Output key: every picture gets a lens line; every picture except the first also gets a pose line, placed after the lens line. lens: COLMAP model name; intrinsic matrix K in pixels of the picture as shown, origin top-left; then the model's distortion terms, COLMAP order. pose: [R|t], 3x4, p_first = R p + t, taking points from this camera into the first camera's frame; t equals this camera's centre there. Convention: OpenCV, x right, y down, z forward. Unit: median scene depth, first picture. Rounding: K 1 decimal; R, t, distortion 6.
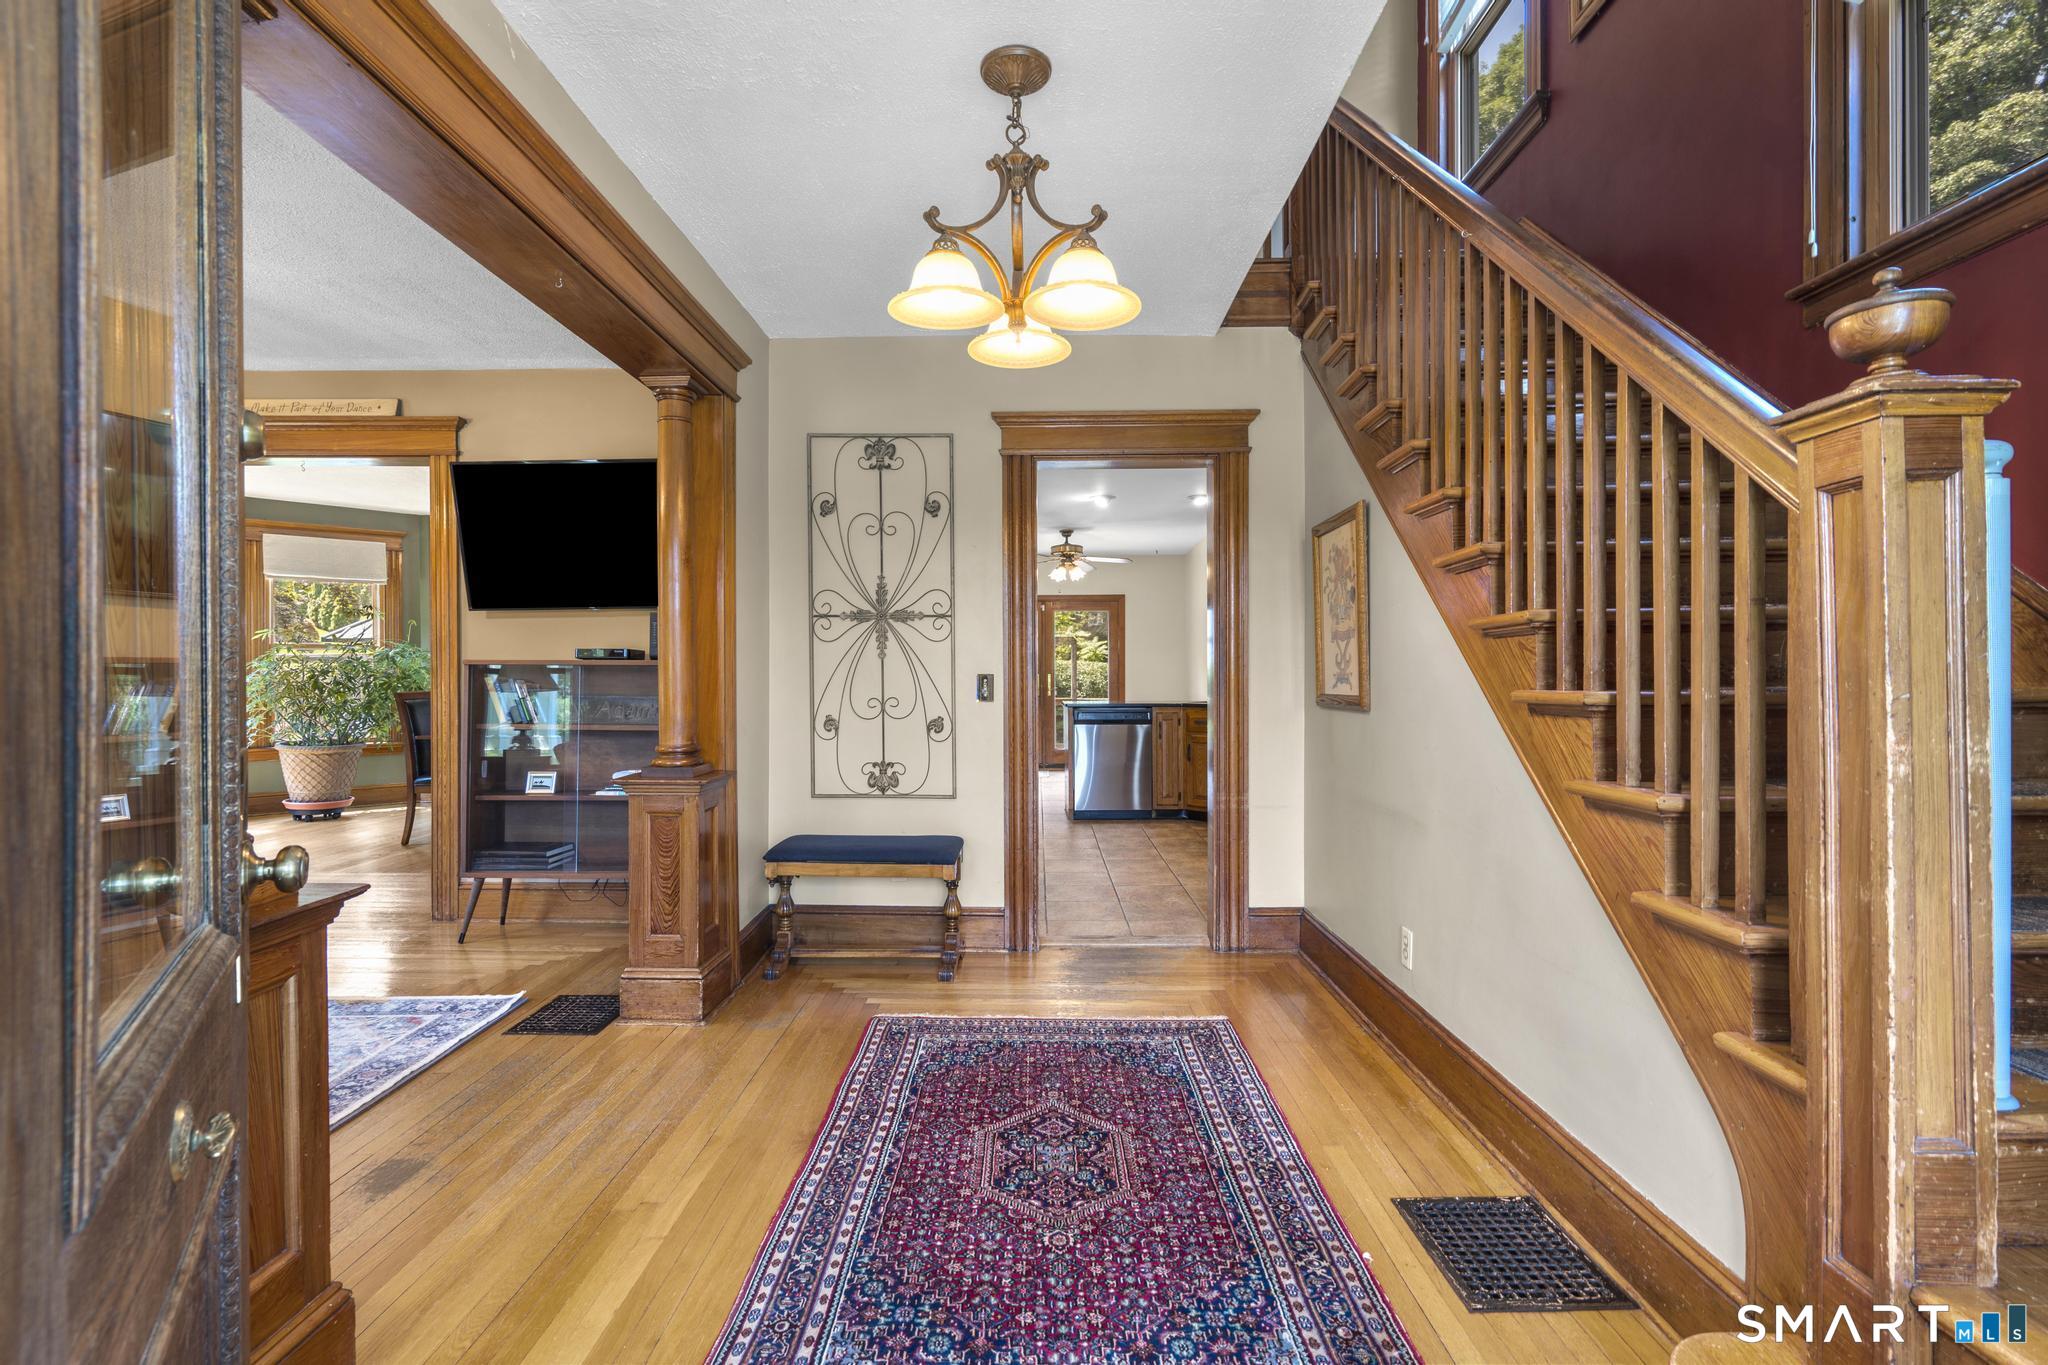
lens RADIAL K [[917.2, 0, 1024.0], [0, 917.2, 682.5], [0, 0, 1]] dist [-0.008923, 0.004911]
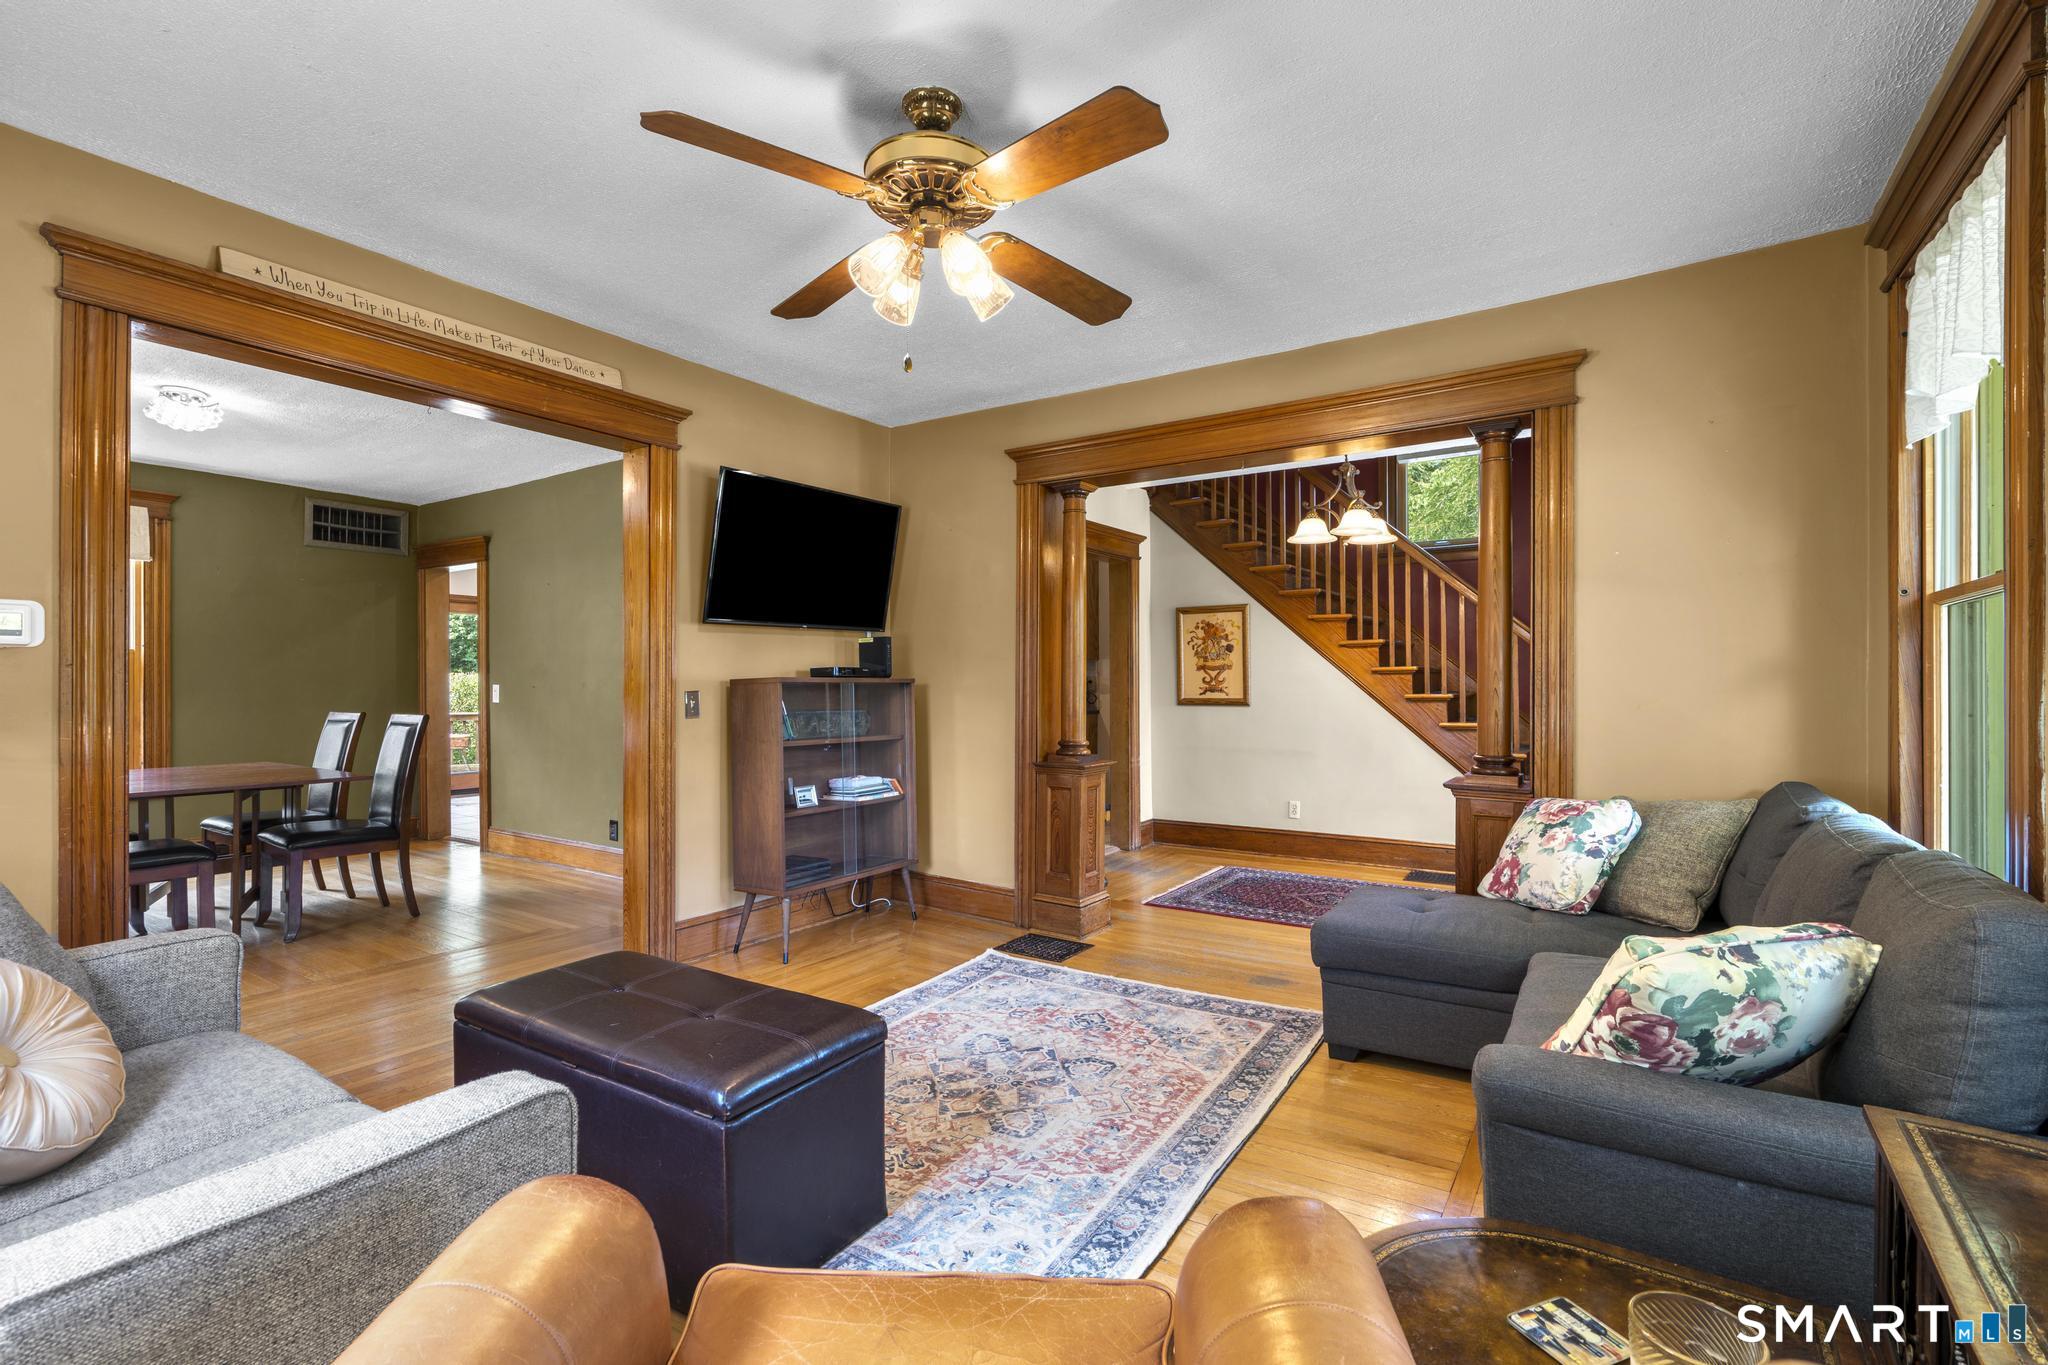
lens RADIAL K [[917.2, 0, 1024.0], [0, 917.2, 682.5], [0, 0, 1]] dist [-0.008923, 0.004911]
pose [[0.540287, -0.002188, 0.841478, -1.631305], [0.005834, 0.999982, -0.001146, -0.021183], [-0.841460, 0.005529, 0.540291, 0.302444]]
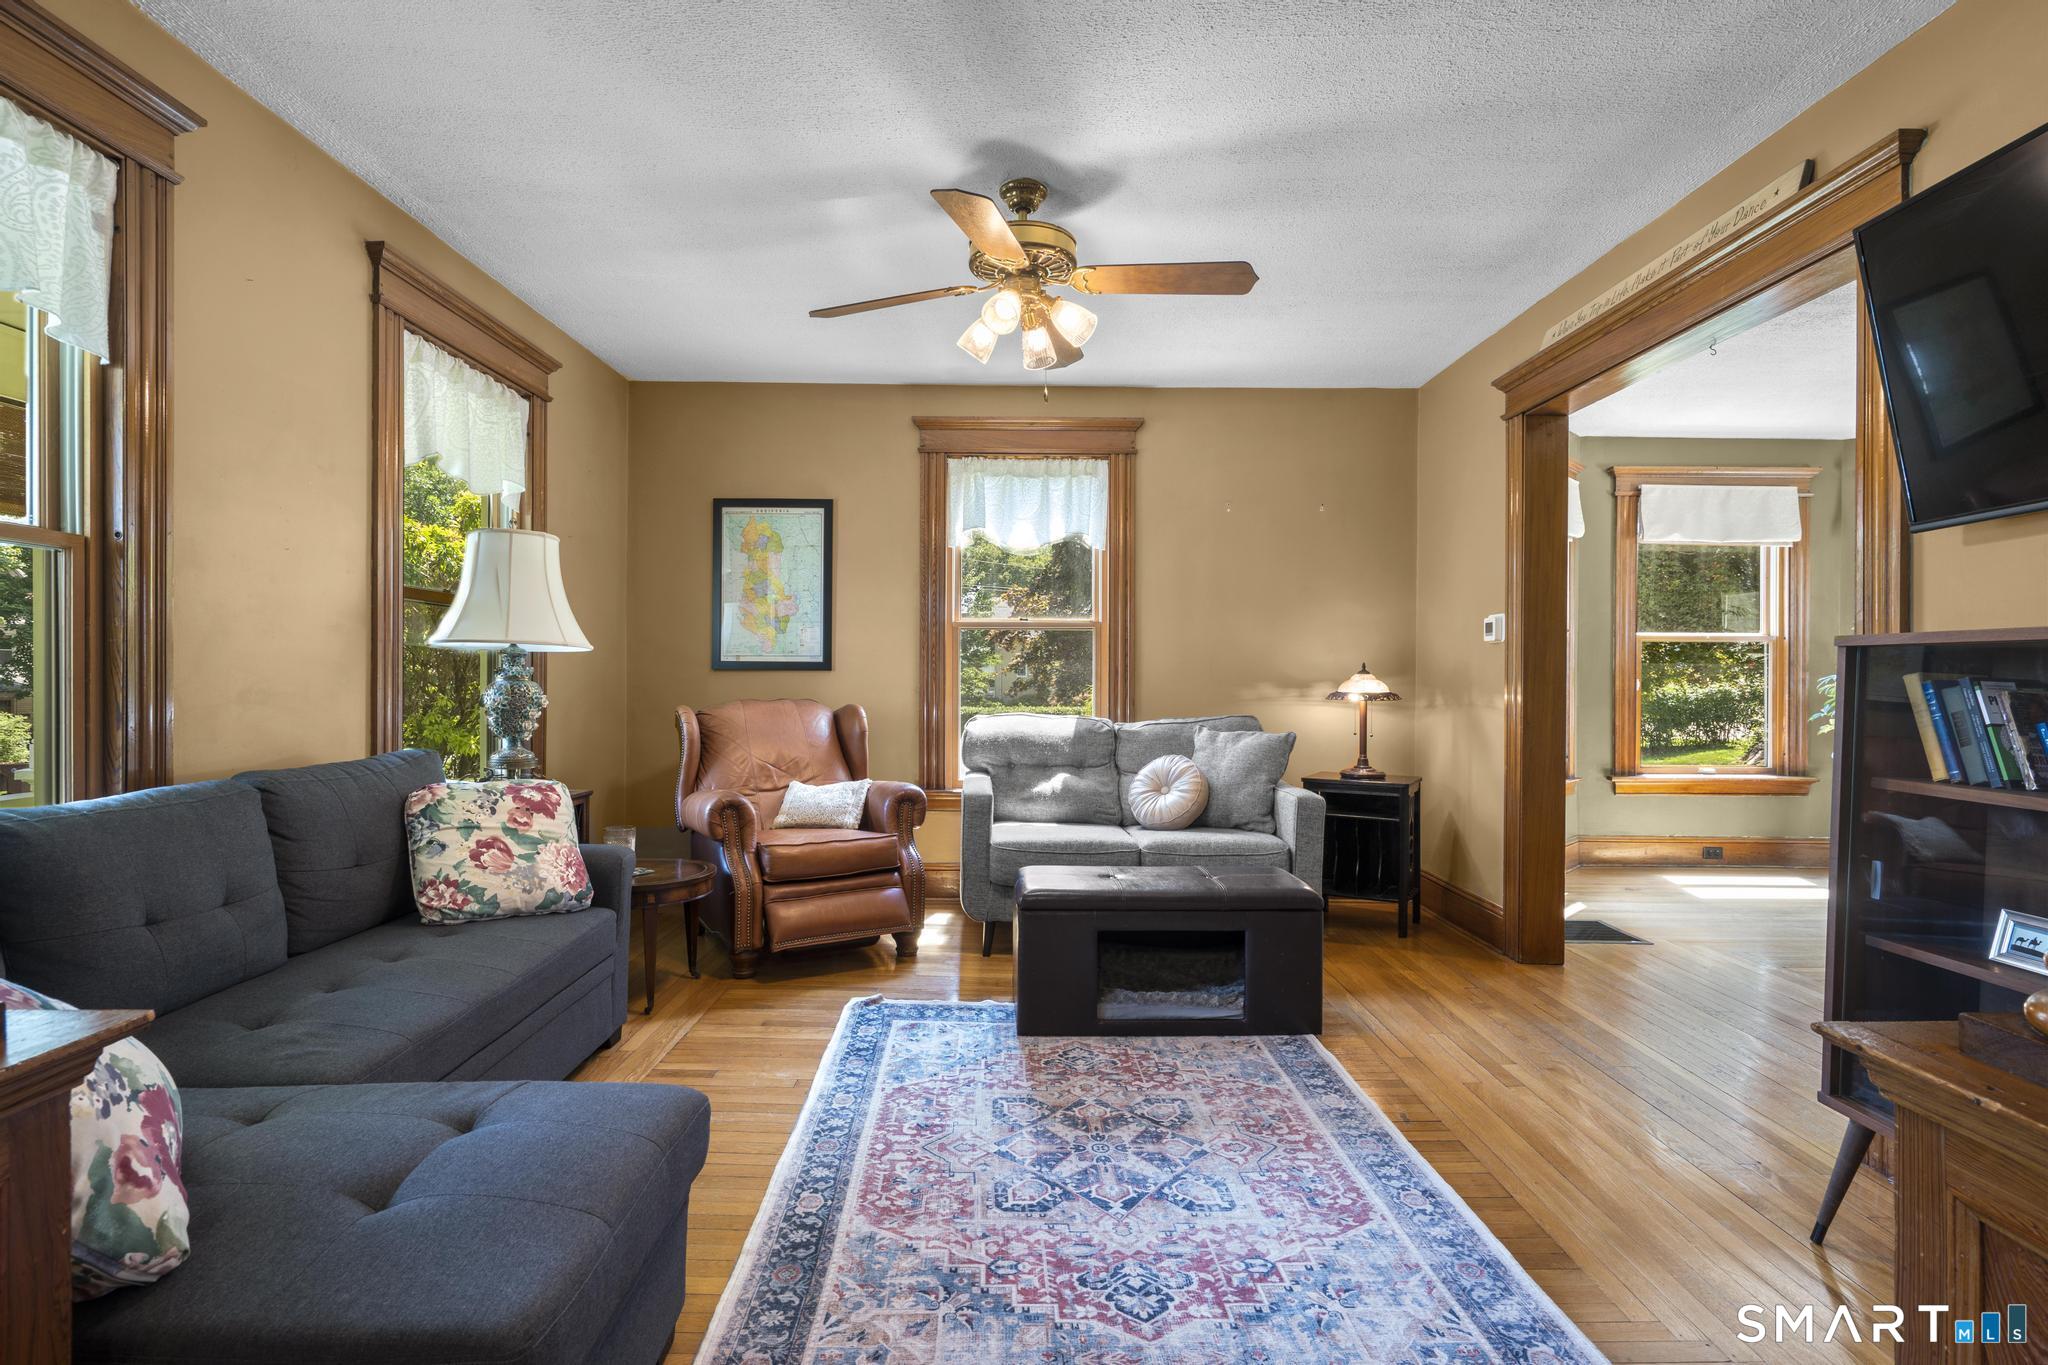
lens RADIAL K [[1006.0, 0, 1024.0], [0, 1006.0, 682.5], [0, 0, 1]] dist [0.001146, 0.000369]
pose [[0.017177, 0.003961, -0.999845, -0.133419], [-0.011418, 0.999928, 0.003765, 0.000676], [0.999787, 0.011351, 0.017221, 0.722342]]
